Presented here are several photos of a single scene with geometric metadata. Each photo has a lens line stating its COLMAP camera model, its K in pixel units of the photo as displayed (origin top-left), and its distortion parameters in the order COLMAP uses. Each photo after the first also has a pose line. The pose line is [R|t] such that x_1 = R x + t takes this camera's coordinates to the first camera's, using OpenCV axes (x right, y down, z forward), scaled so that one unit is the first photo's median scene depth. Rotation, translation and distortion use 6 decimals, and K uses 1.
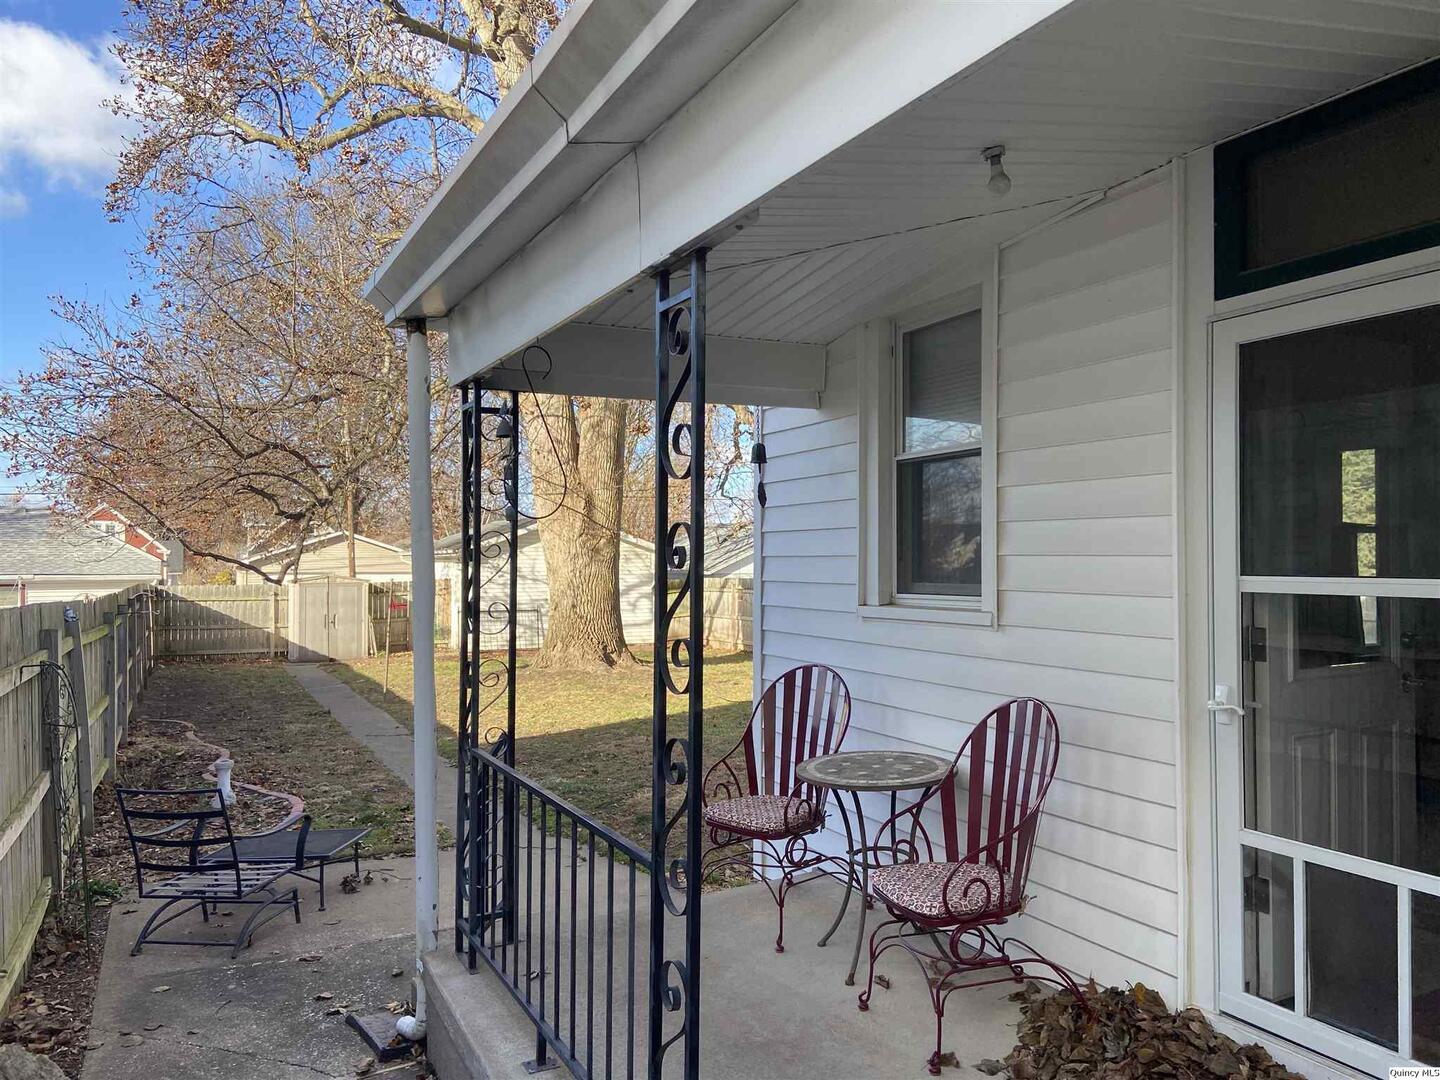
lens RADIAL K [[1081.5, 0, 716.3], [0, 1081.5, 534.5], [0, 0, 1]] dist [0.130348, -0.172847]
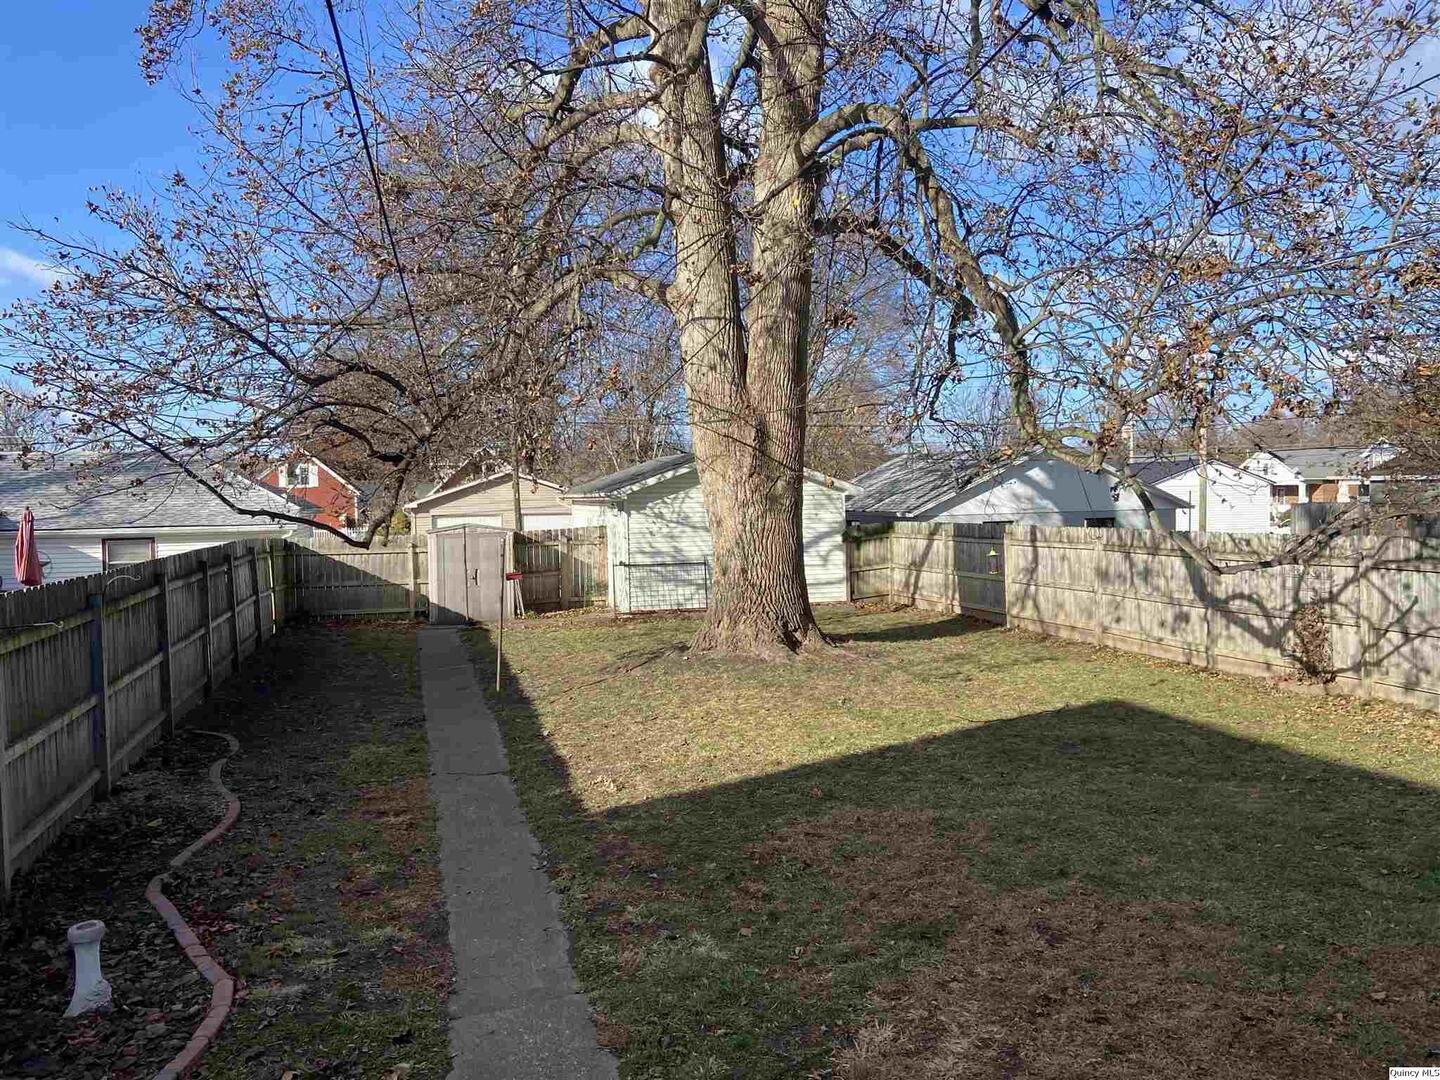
lens RADIAL K [[1081.5, 0, 716.3], [0, 1081.5, 534.5], [0, 0, 1]] dist [0.130348, -0.172847]
pose [[0.986091, -0.009755, -0.165921, -0.021214], [0.020287, 0.997876, 0.061898, -0.004740], [0.164965, -0.064403, 0.984194, 0.219451]]
